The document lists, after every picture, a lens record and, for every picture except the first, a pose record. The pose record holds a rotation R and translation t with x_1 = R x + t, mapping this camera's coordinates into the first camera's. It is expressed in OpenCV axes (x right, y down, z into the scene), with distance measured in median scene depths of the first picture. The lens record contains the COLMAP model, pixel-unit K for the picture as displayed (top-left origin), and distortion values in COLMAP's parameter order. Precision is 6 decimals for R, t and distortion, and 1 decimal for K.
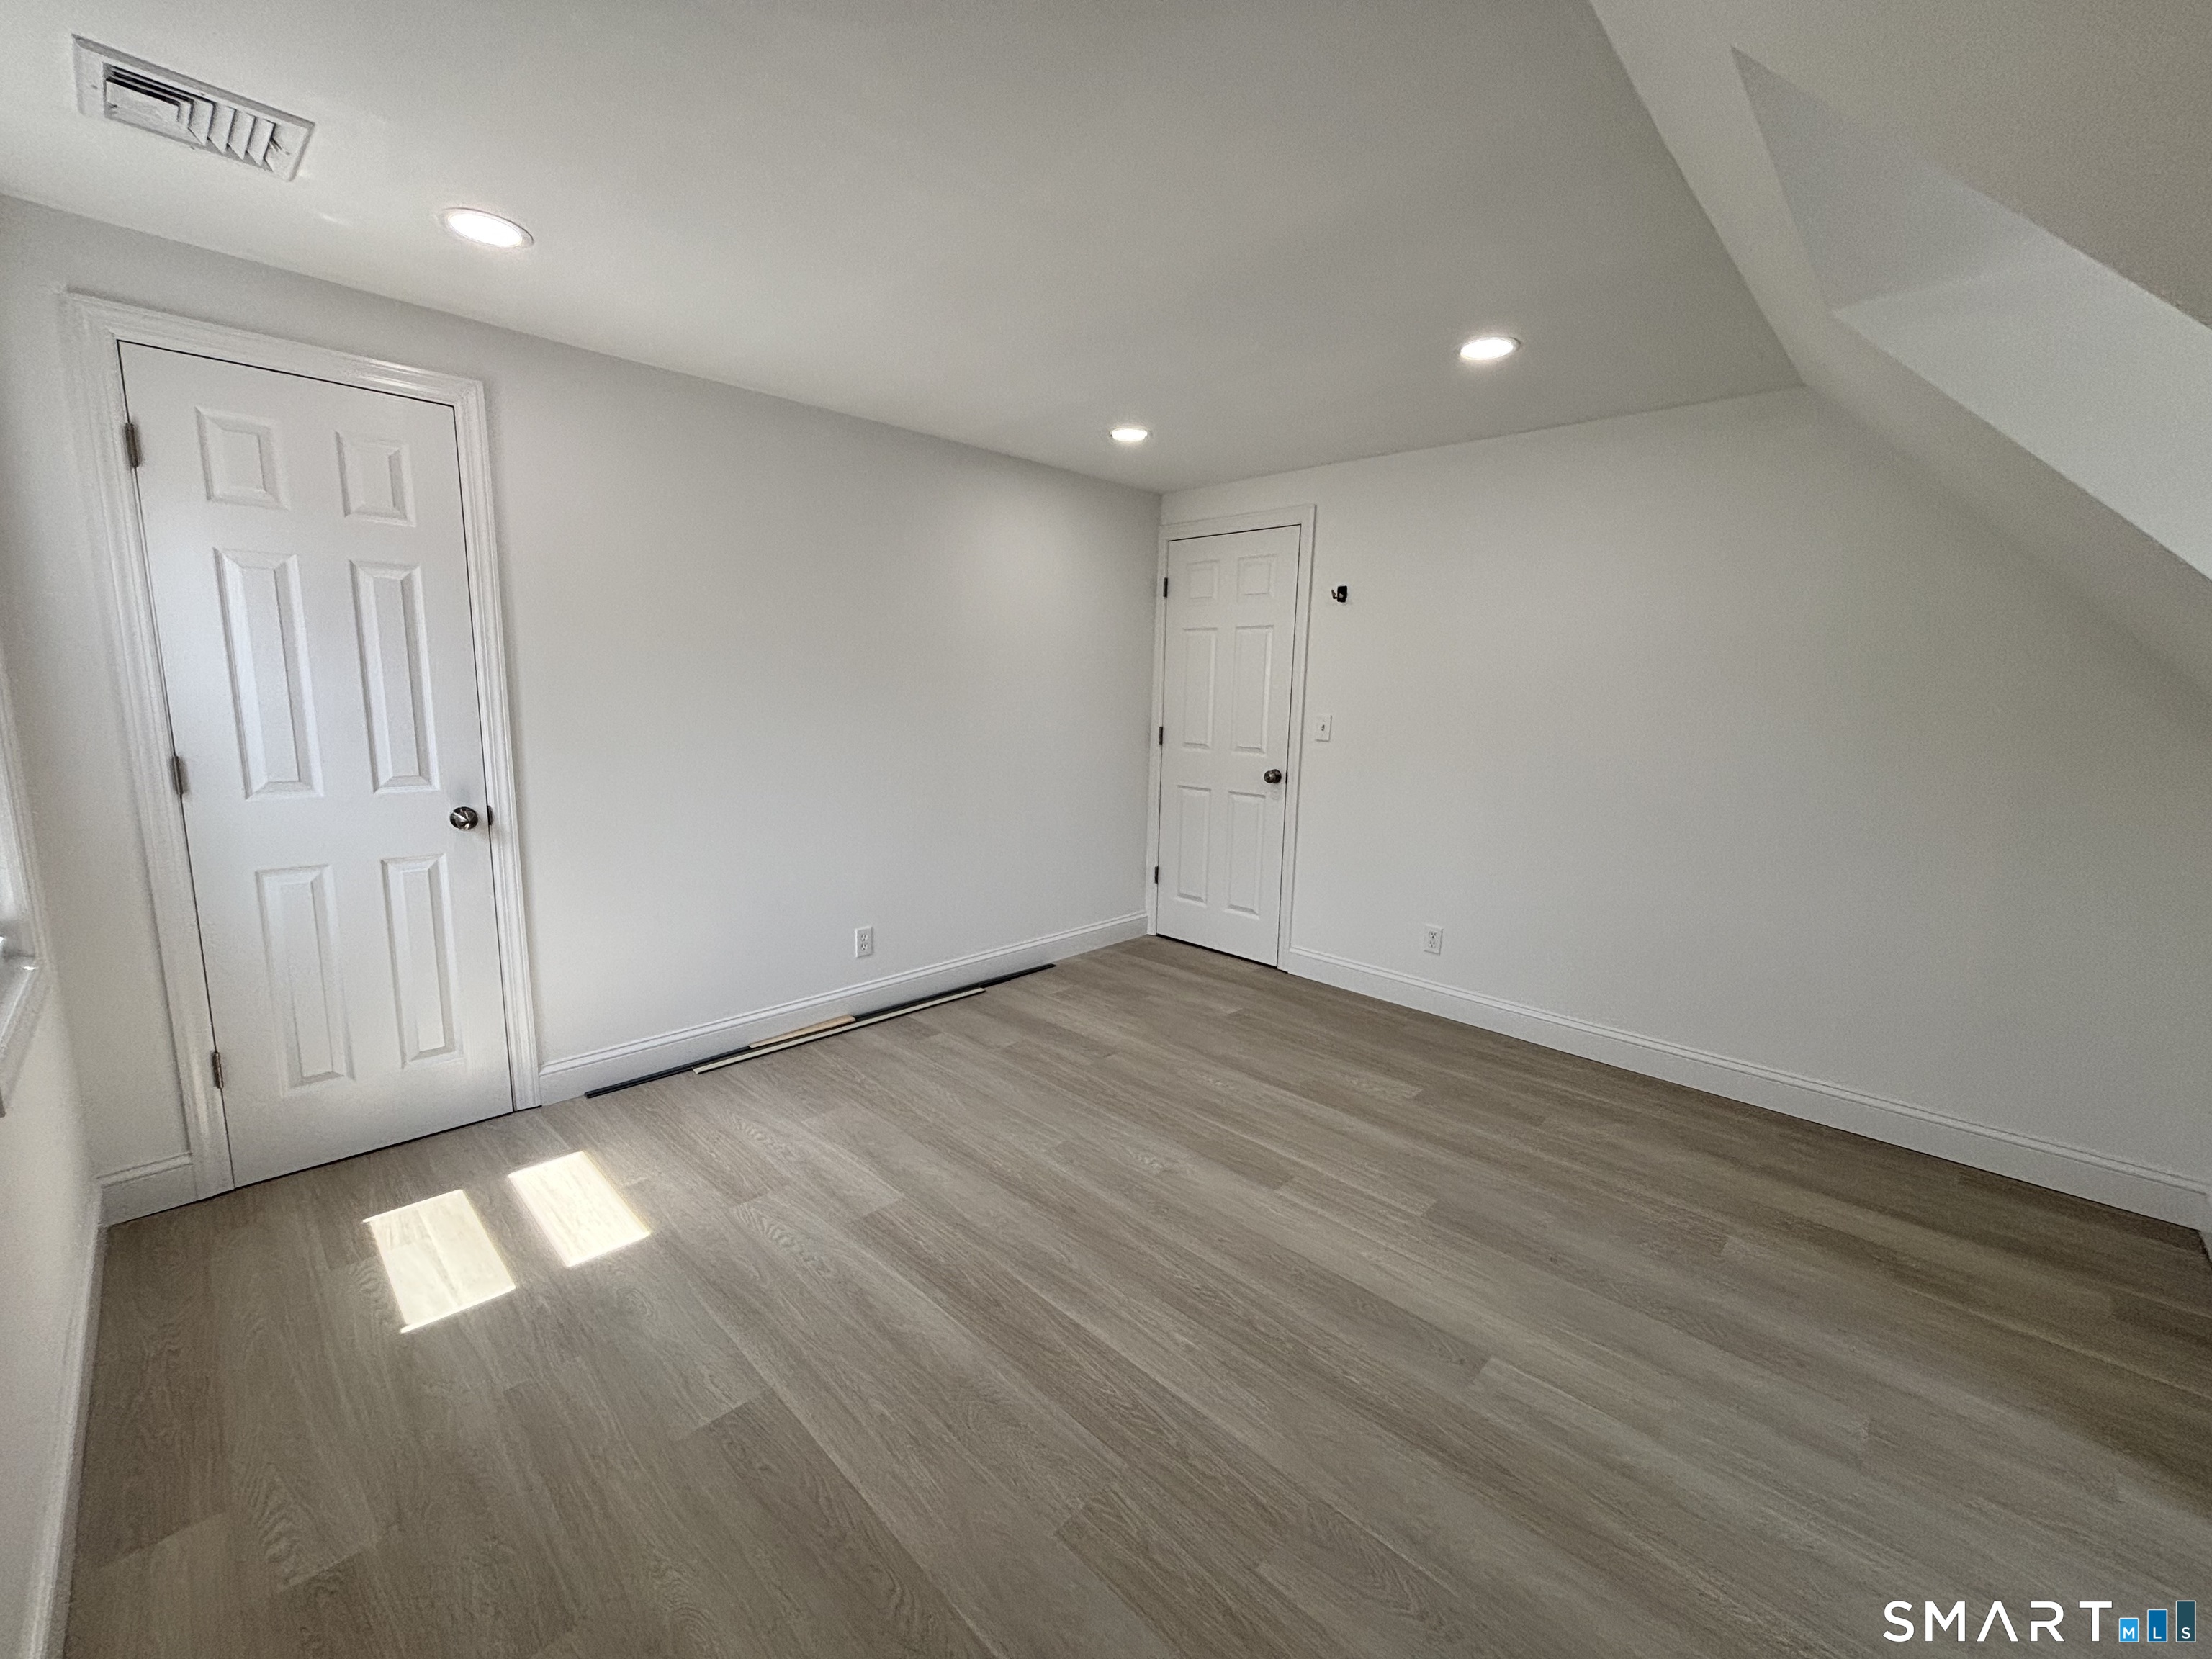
lens RADIAL K [[885.6, 0, 1106.0], [0, 885.6, 829.5], [0, 0, 1]] dist [-0.008873, -0.000250]
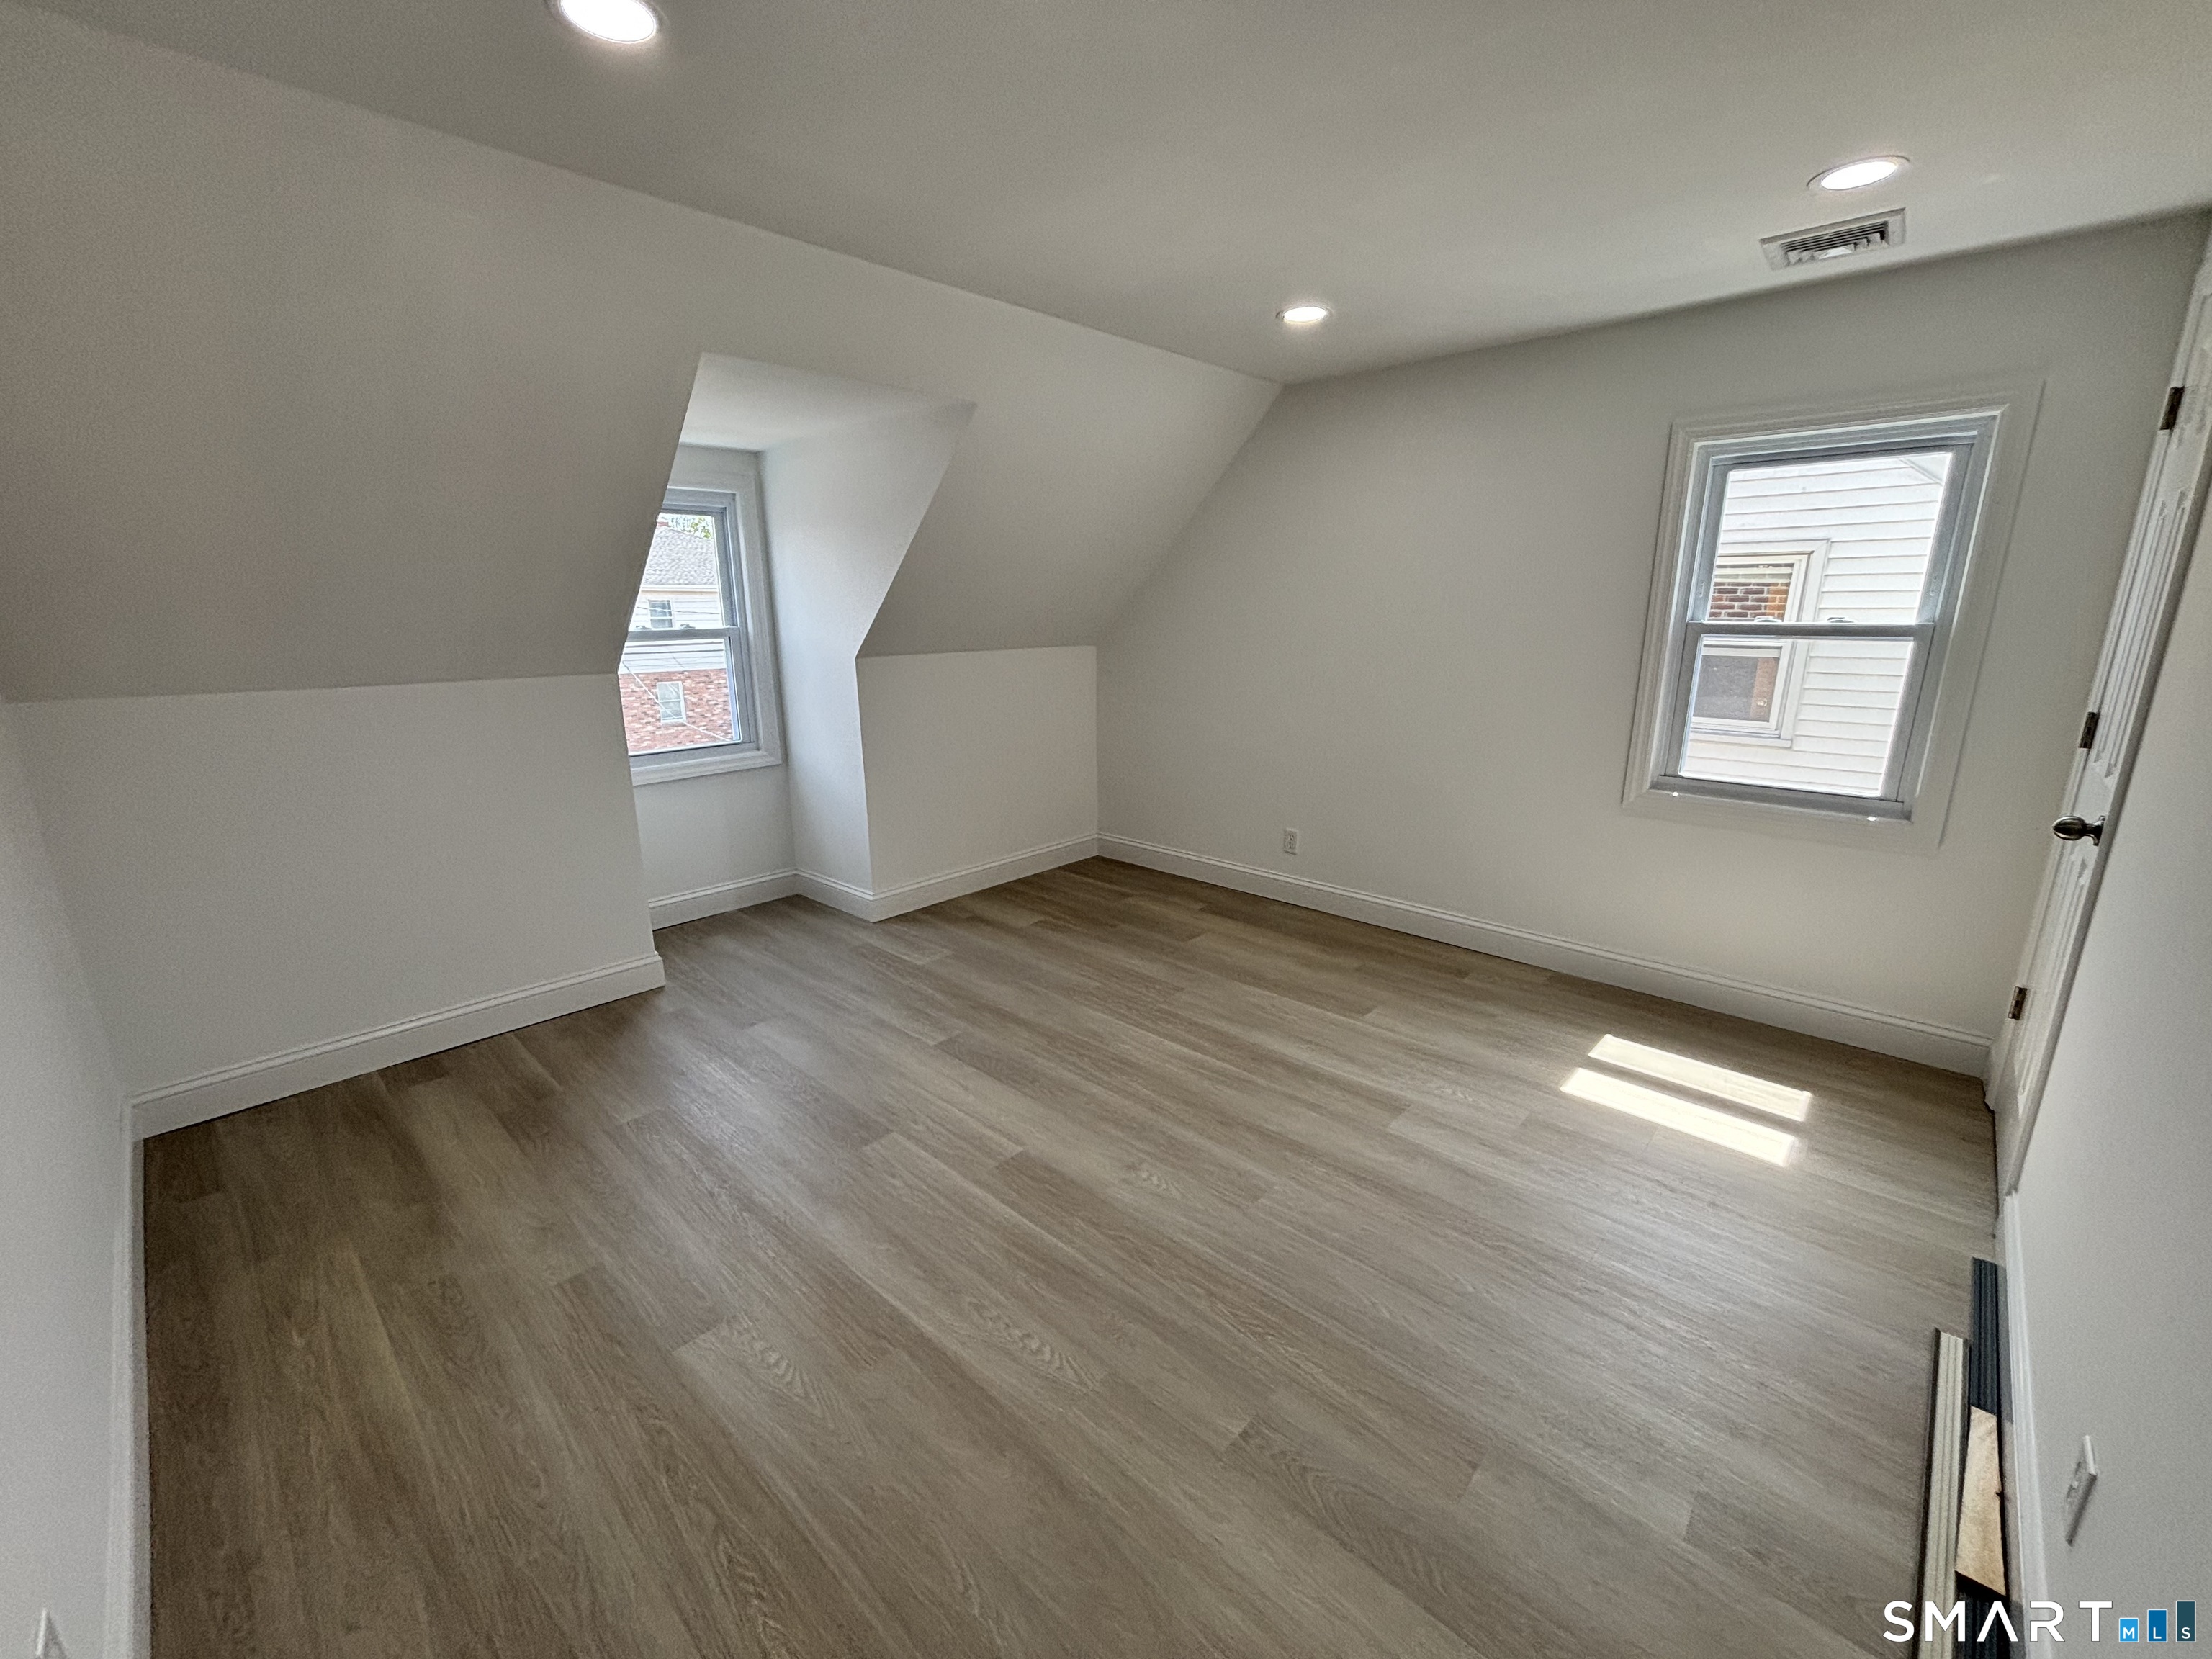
lens RADIAL K [[885.6, 0, 1106.0], [0, 885.6, 829.5], [0, 0, 1]] dist [-0.008873, -0.000250]
pose [[-0.999705, -0.007798, -0.023015, 0.134970], [-0.016500, 0.913144, 0.407304, -0.342521], [0.017840, 0.407563, -0.913003, 1.895651]]
